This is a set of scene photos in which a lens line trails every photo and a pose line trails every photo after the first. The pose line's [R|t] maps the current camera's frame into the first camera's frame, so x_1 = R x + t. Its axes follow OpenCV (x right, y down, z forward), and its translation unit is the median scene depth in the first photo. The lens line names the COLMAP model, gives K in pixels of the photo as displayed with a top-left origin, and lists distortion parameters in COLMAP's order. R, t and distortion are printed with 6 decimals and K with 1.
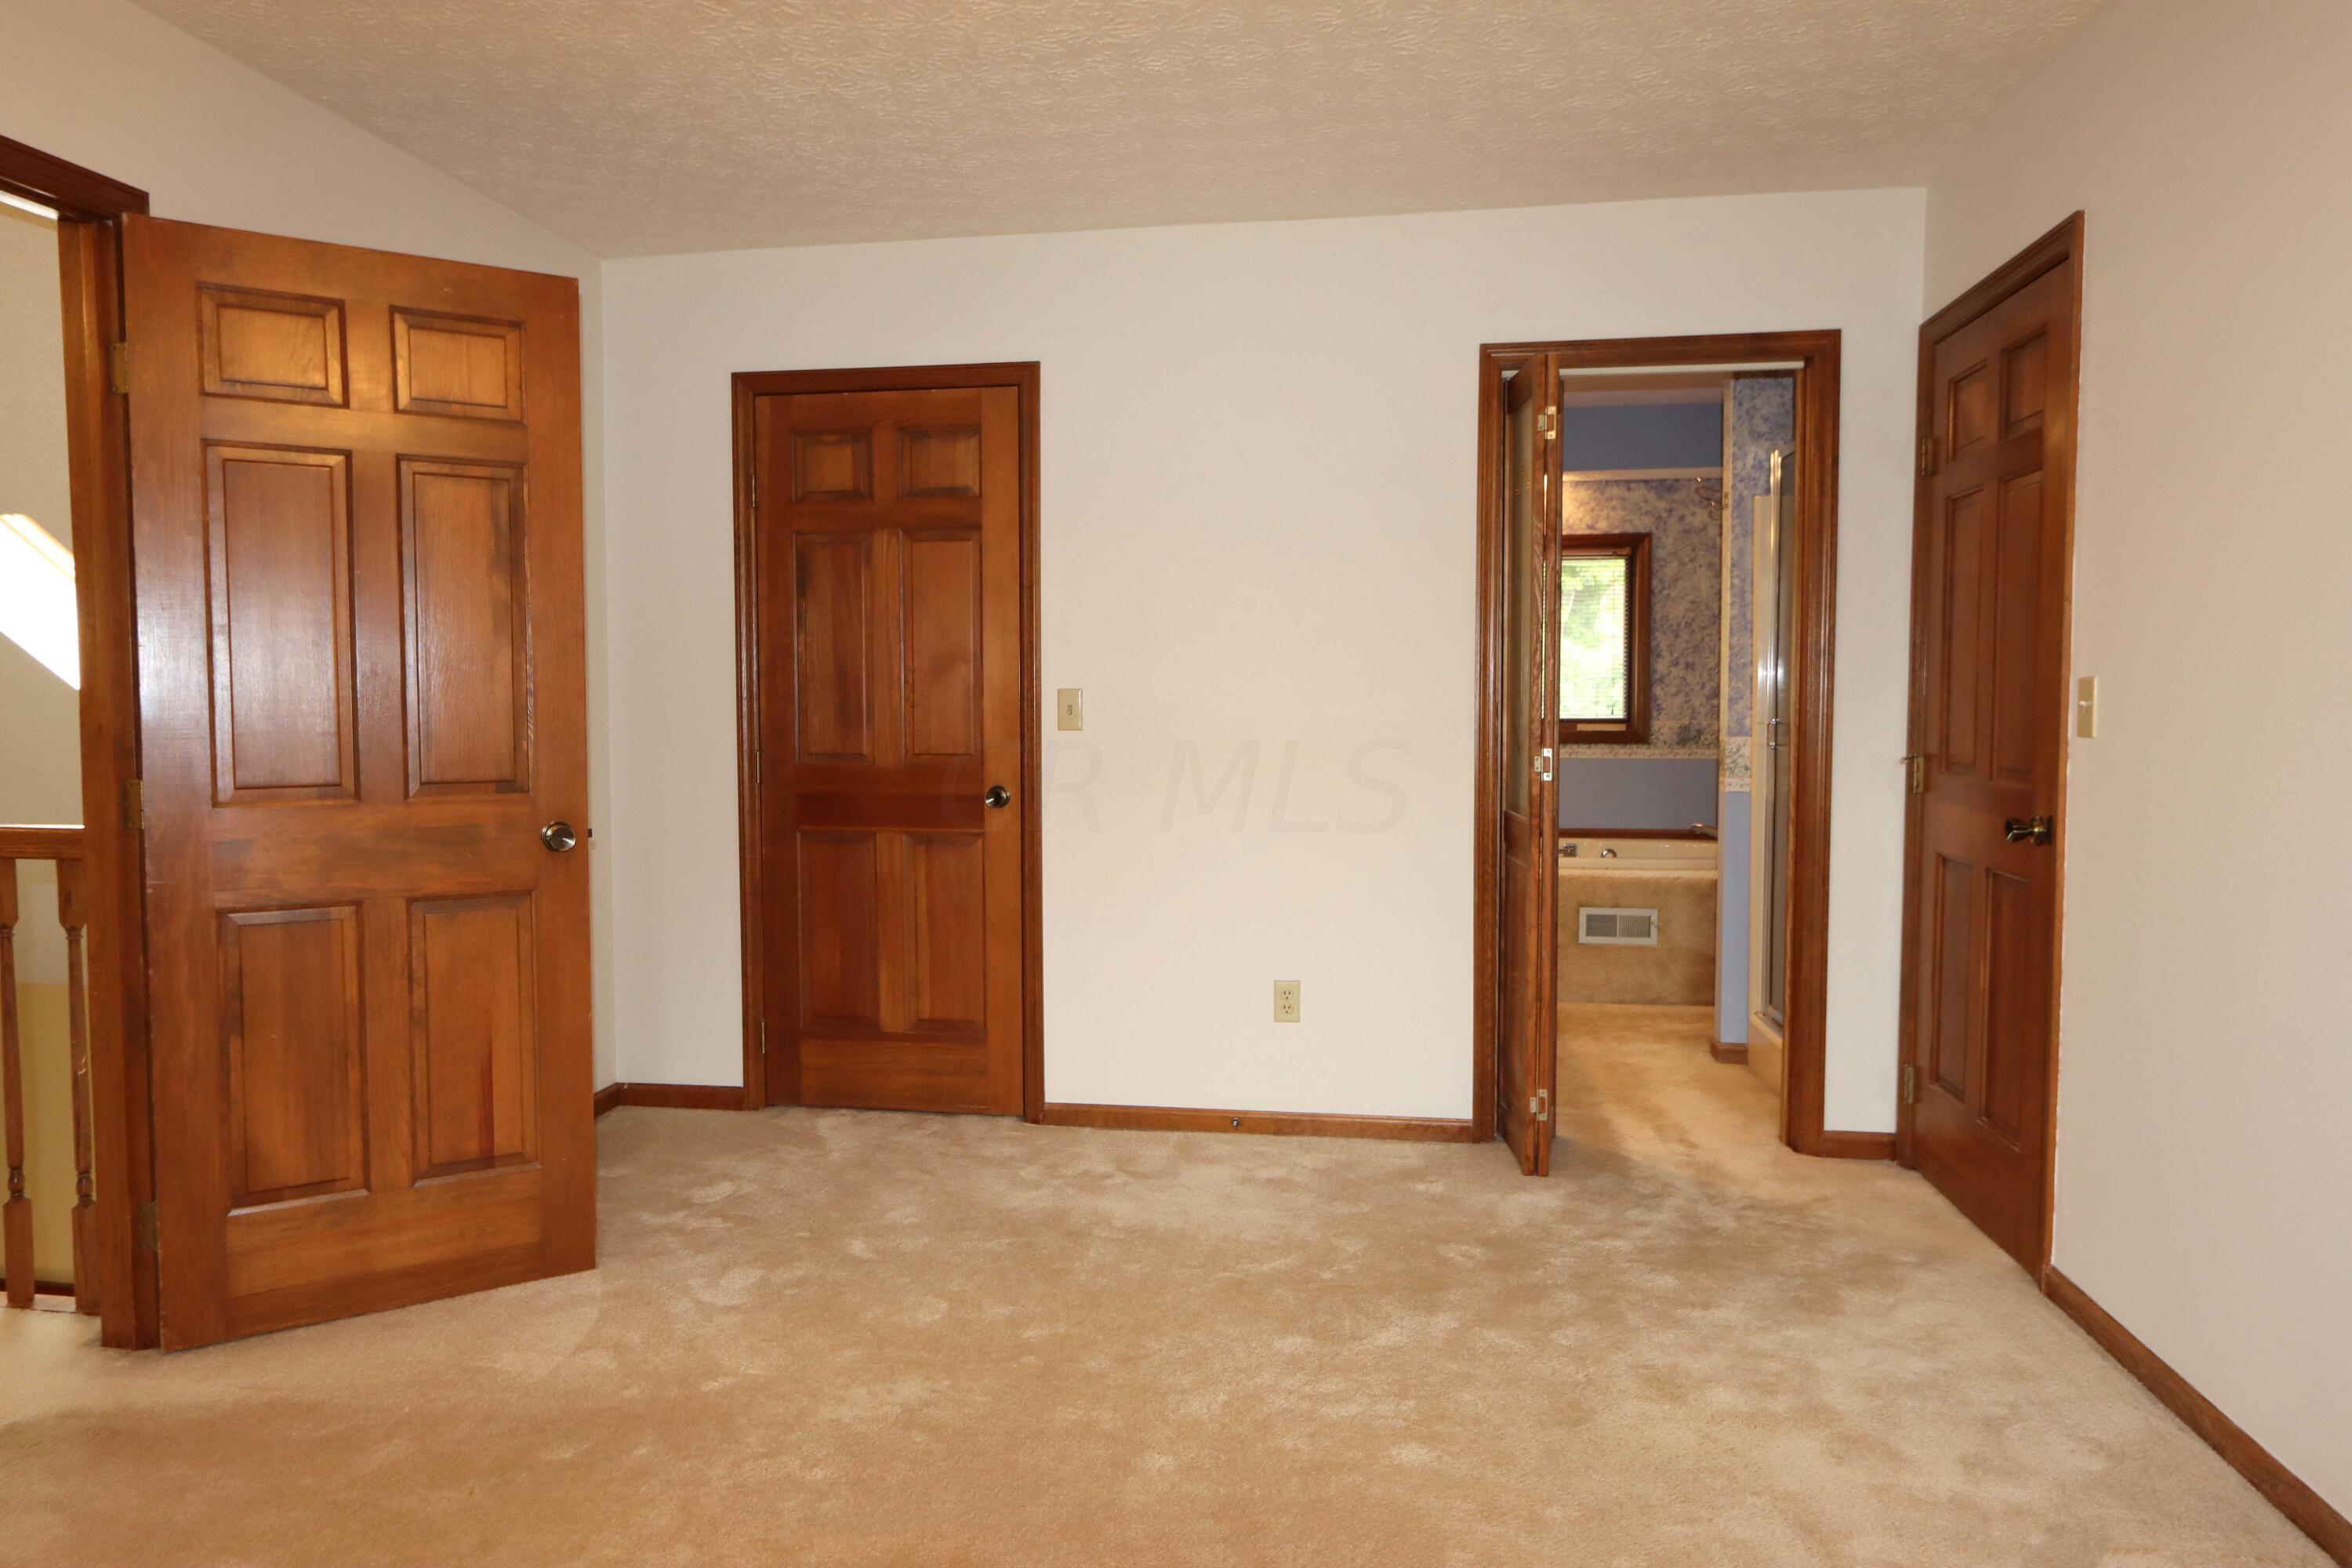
lens RADIAL K [[1515.9, 0, 1176.0], [0, 1515.9, 784.0], [0, 0, 1]] dist [0.002375, 0.000295]
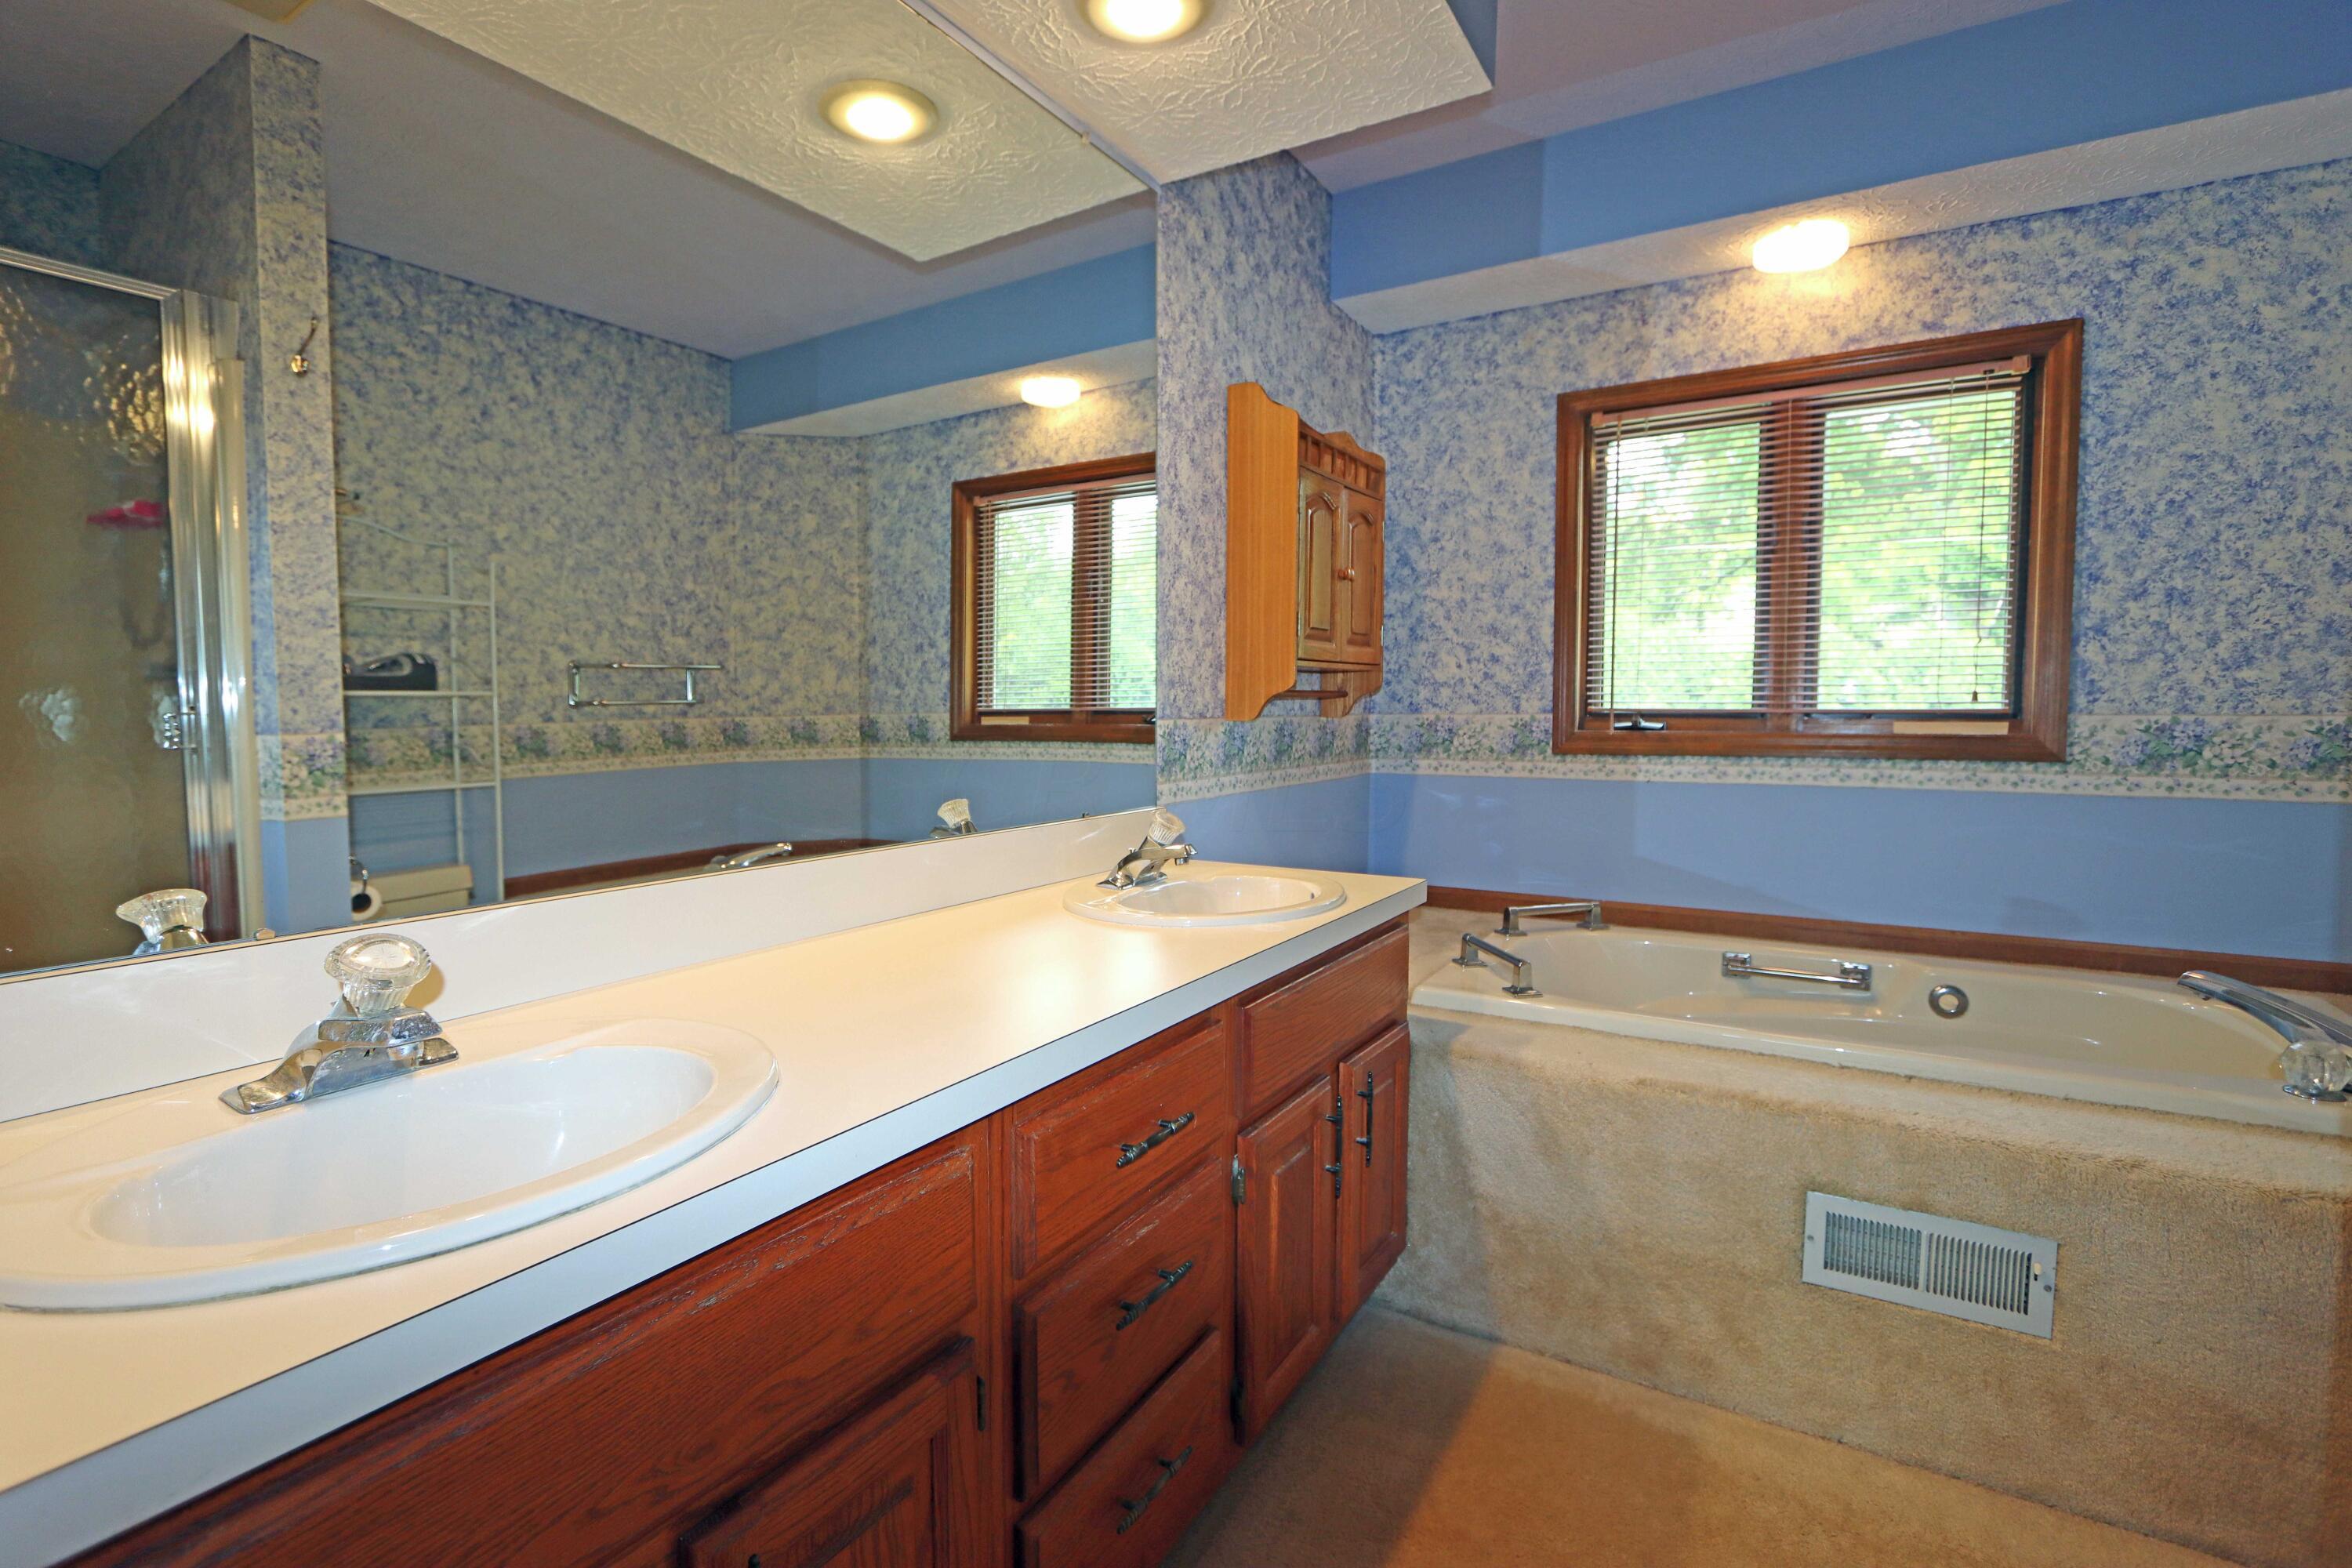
lens RADIAL K [[1088.8, 0, 1169.0], [0, 1088.8, 775.6], [0, 0, 1]] dist [-0.002940, -0.000650]
pose [[0.918315, 0.024931, -0.395065, 0.188744], [-0.024073, 0.999685, 0.007131, -0.018316], [0.395119, 0.002961, 0.918625, 0.575344]]
